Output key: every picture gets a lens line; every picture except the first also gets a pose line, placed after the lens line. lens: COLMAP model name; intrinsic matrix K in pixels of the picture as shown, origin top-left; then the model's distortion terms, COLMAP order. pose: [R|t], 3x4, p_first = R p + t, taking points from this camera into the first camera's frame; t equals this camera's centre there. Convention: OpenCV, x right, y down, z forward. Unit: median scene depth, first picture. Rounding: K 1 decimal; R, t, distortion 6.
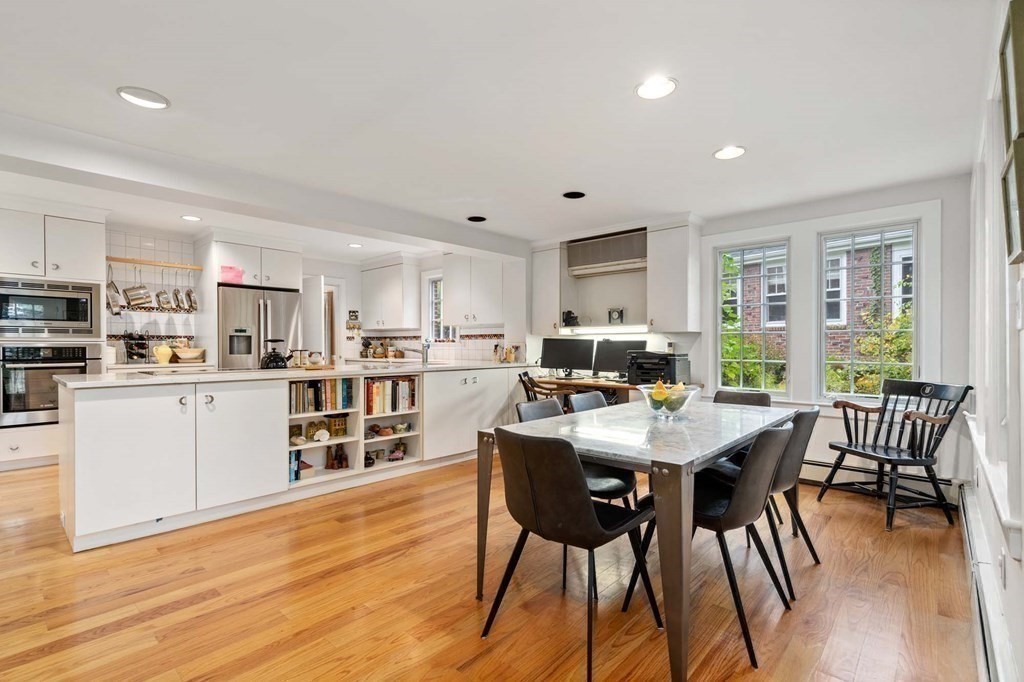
lens RADIAL K [[470.8, 0, 505.9], [0, 470.8, 344.8], [0, 0, 1]] dist [0.003822, 0.000457]
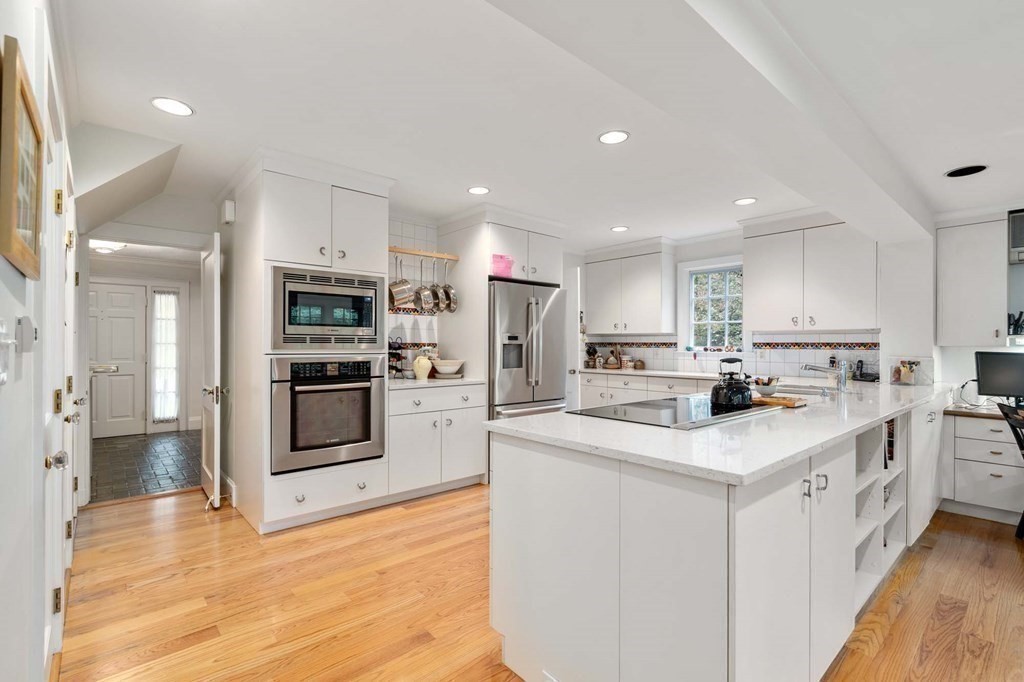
lens RADIAL K [[470.8, 0, 511.6], [0, 470.8, 343.3], [0, 0, 1]] dist [0.003822, 0.000457]
pose [[0.994522, 0.005447, -0.104385, -0.476354], [-0.005626, 0.999983, -0.001418, -0.019437], [0.104375, 0.001998, 0.994536, 0.225457]]
